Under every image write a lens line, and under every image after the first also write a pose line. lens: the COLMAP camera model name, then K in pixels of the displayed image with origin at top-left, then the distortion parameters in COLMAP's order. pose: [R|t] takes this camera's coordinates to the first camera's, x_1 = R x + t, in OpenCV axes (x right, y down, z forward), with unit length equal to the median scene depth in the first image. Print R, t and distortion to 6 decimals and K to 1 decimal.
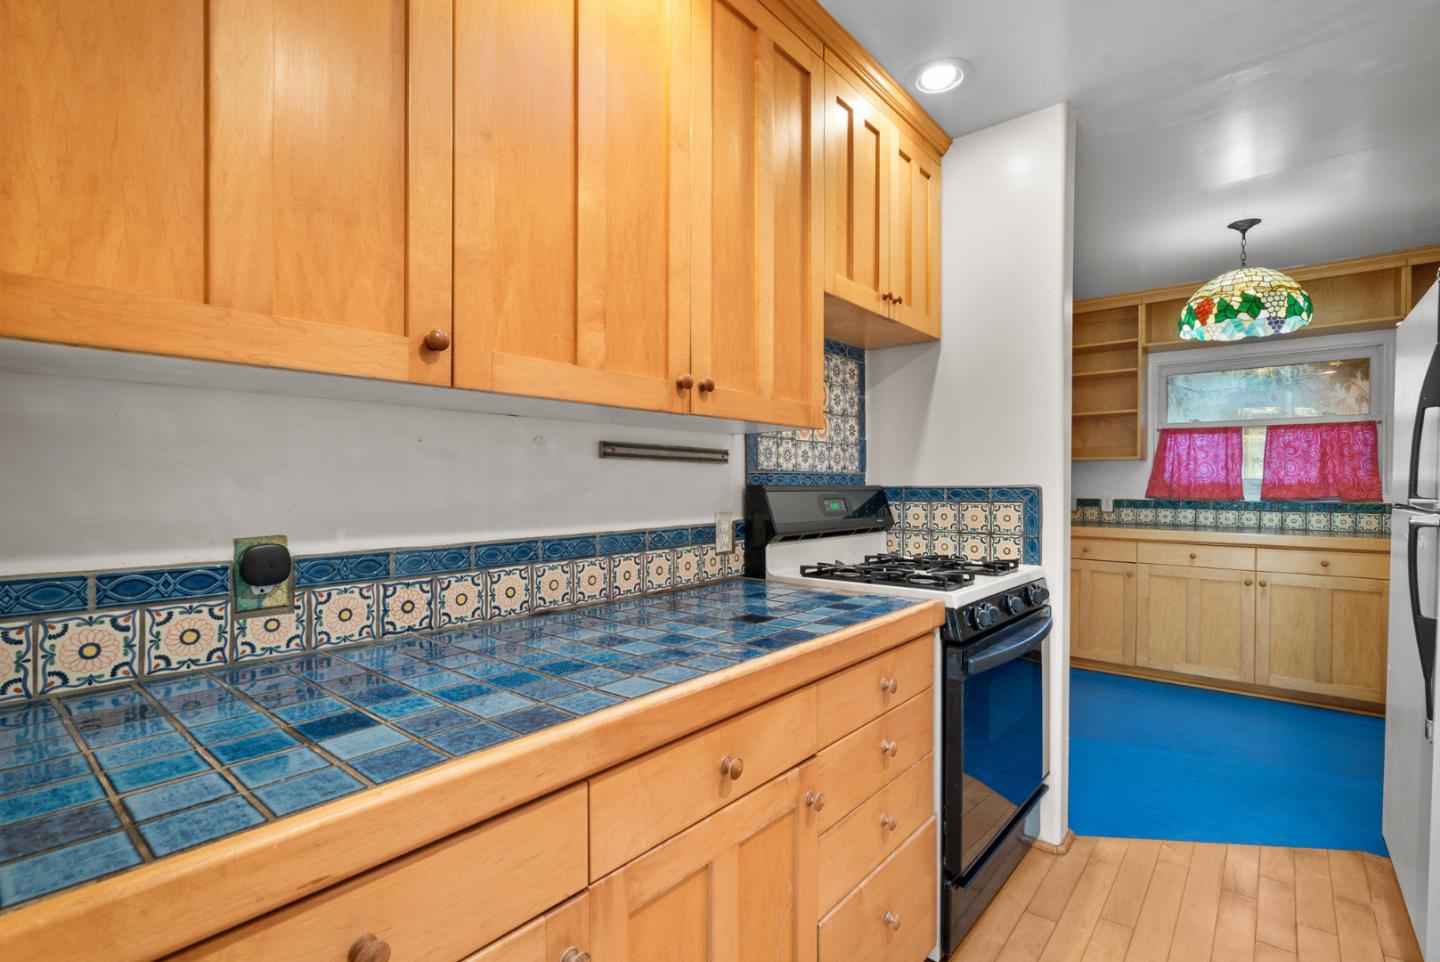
lens RADIAL K [[677.9, 0, 699.6], [0, 677.9, 480.5], [0, 0, 1]] dist [-0.003060, 0.000656]
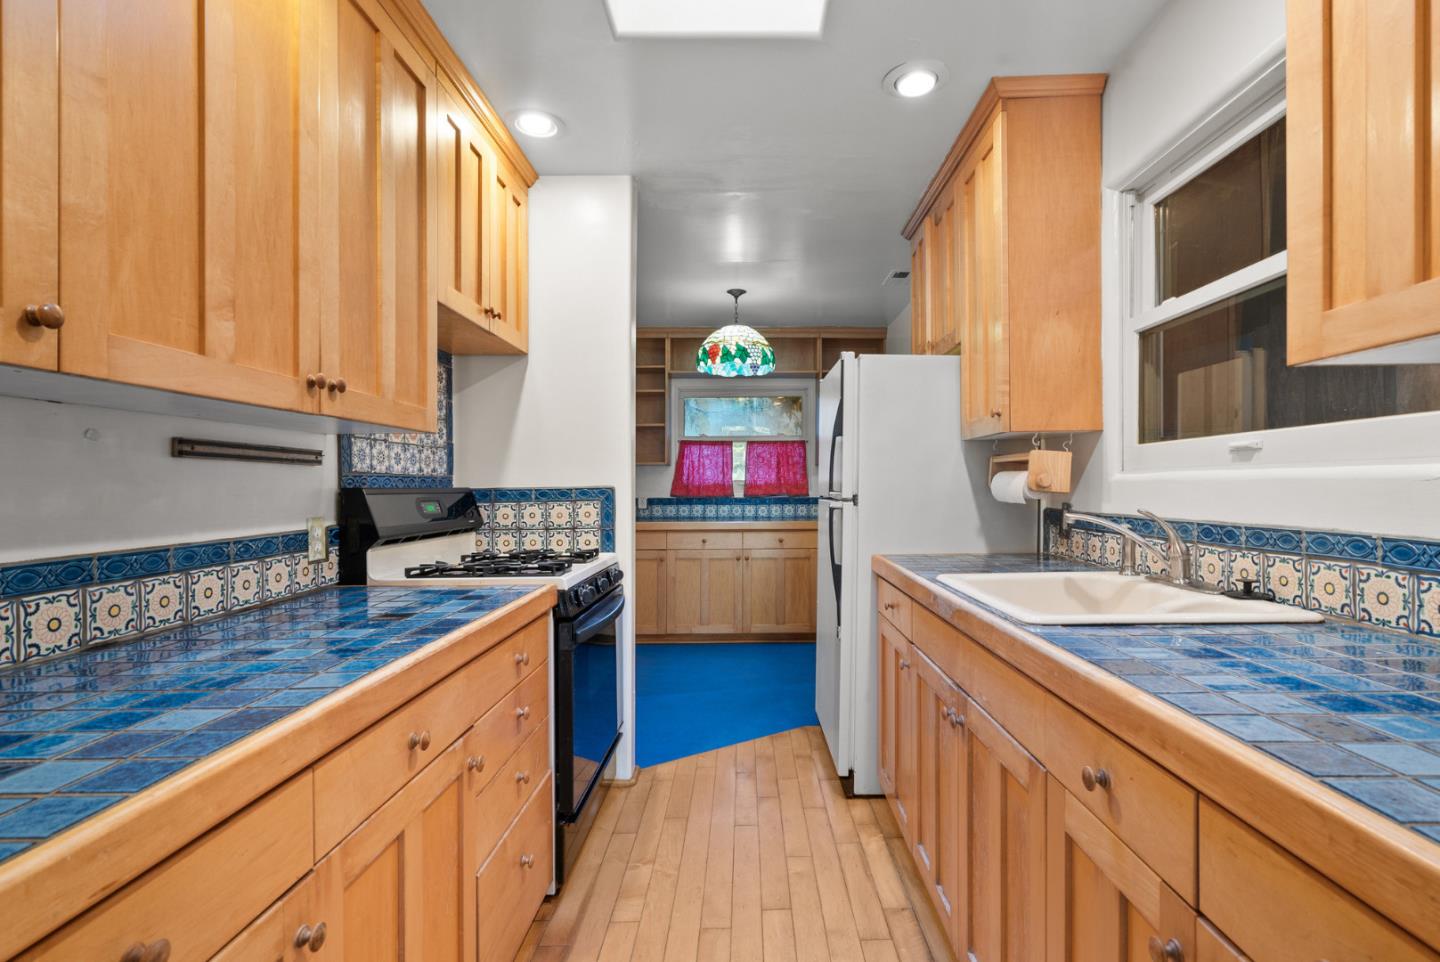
lens RADIAL K [[705.1, 0, 720.0], [0, 705.1, 481.0], [0, 0, 1]] dist [0.003074, 0.001400]
pose [[0.779281, -0.002604, 0.626669, -0.148626], [0.005131, 0.999984, -0.002224, 0.002025], [-0.626653, 0.004949, 0.779282, -0.105899]]
